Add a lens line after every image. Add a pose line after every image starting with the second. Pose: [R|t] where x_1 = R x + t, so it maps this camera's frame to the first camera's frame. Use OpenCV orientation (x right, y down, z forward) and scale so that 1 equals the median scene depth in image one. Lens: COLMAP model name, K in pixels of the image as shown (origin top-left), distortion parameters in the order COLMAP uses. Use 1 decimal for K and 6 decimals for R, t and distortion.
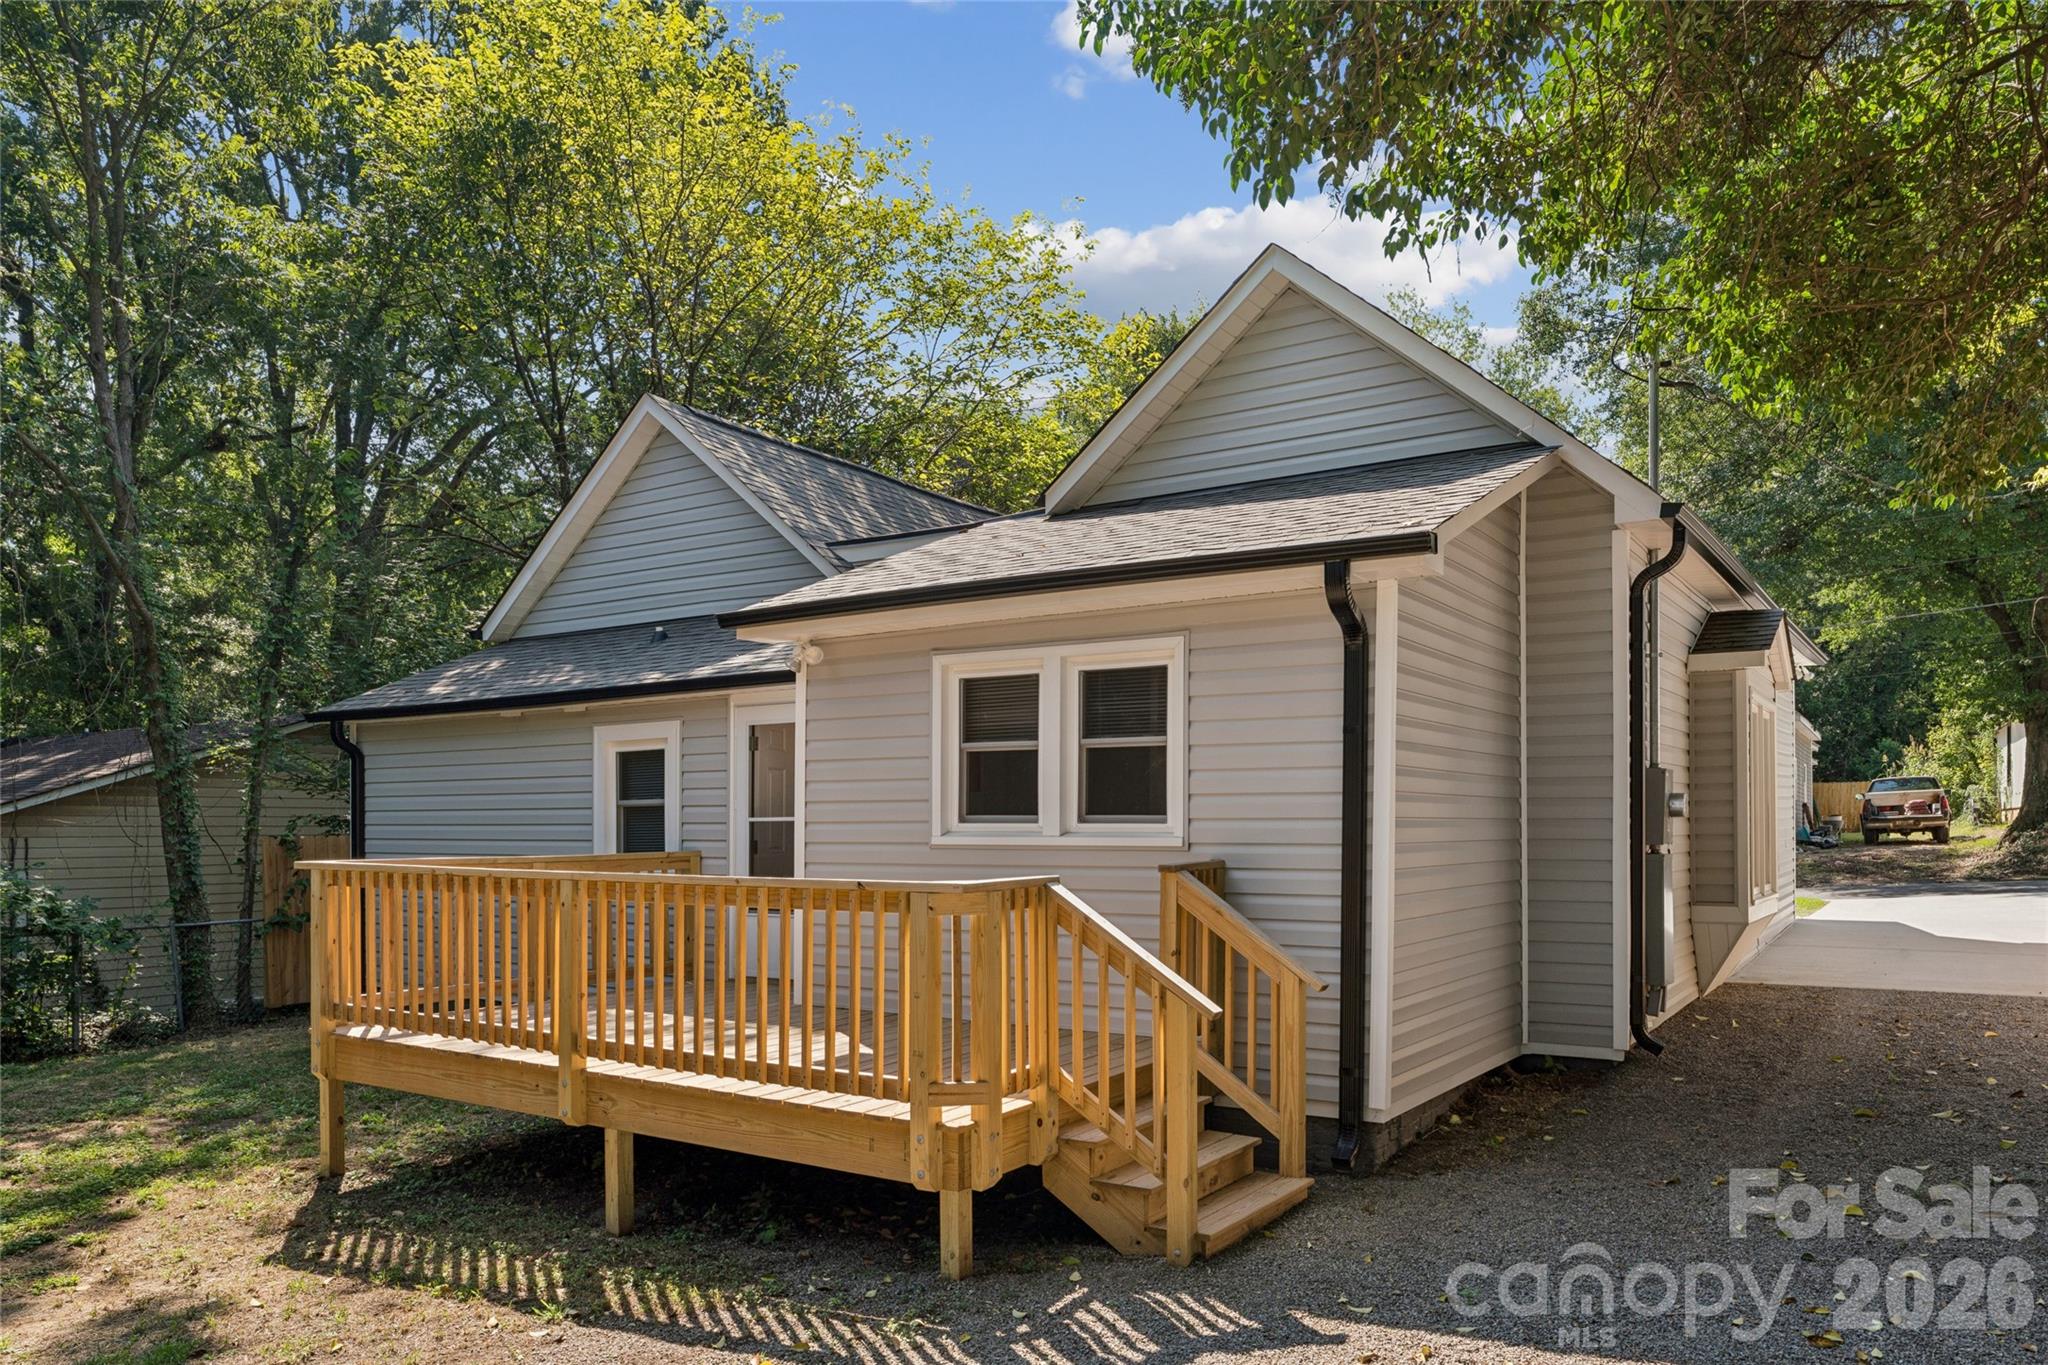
lens RADIAL K [[1442.6, 0, 1023.8], [0, 1442.6, 808.4], [0, 0, 1]] dist [-0.068315, 0.061524]
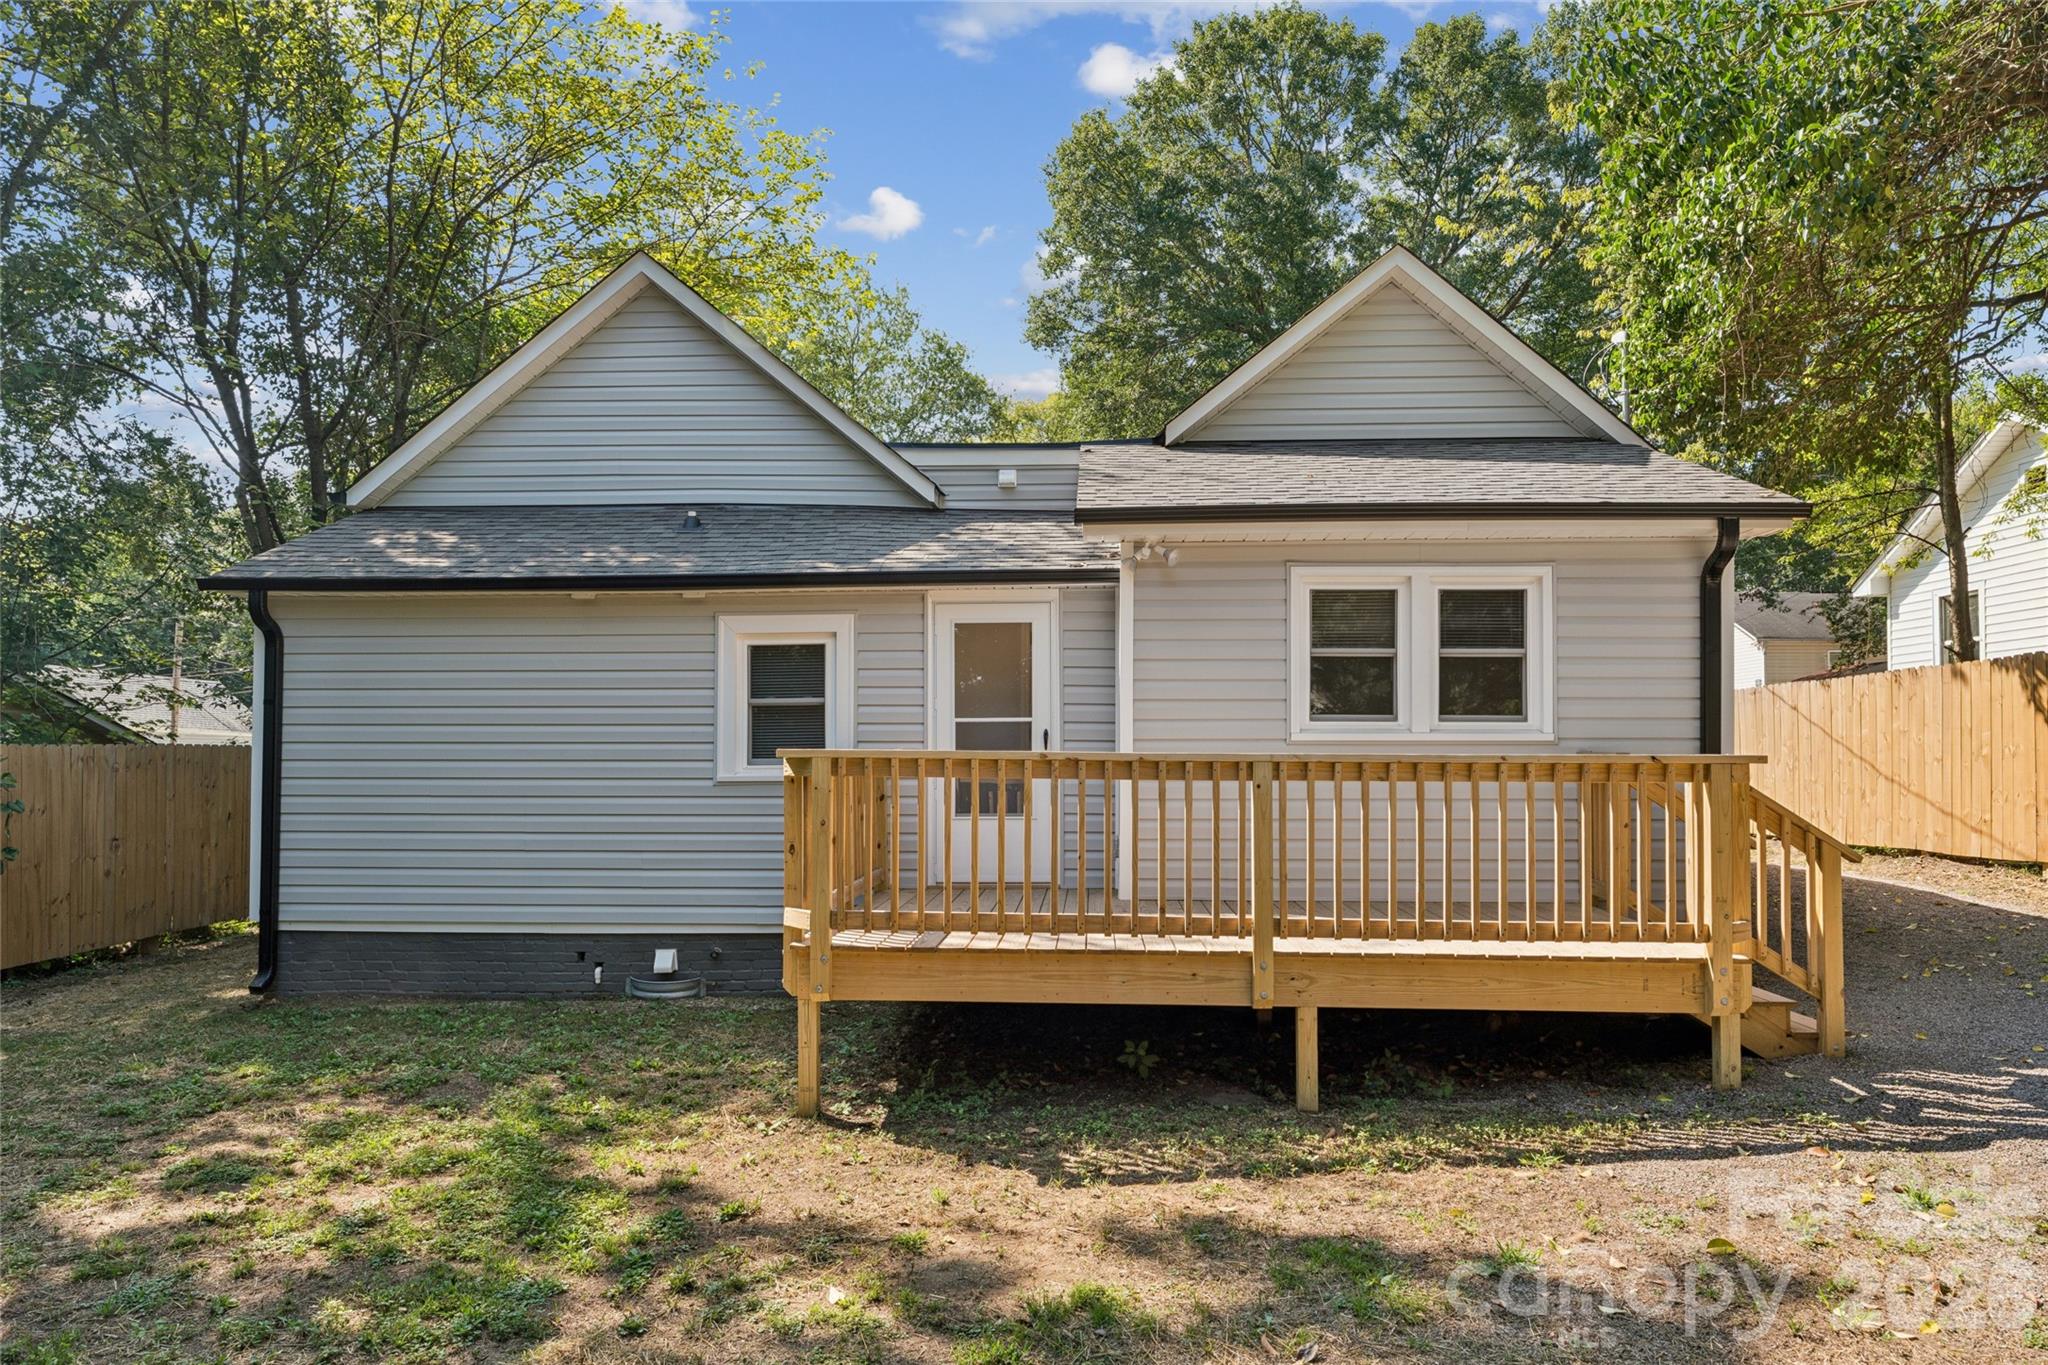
lens RADIAL K [[1416.0, 0, 1024.0], [0, 1416.0, 682.5], [0, 0, 1]] dist [-0.004027, -0.001145]
pose [[0.863897, 0.034749, 0.502468, -0.811084], [-0.009708, 0.998581, -0.052366, 0.041426], [-0.503575, 0.040361, 0.863008, 0.189173]]
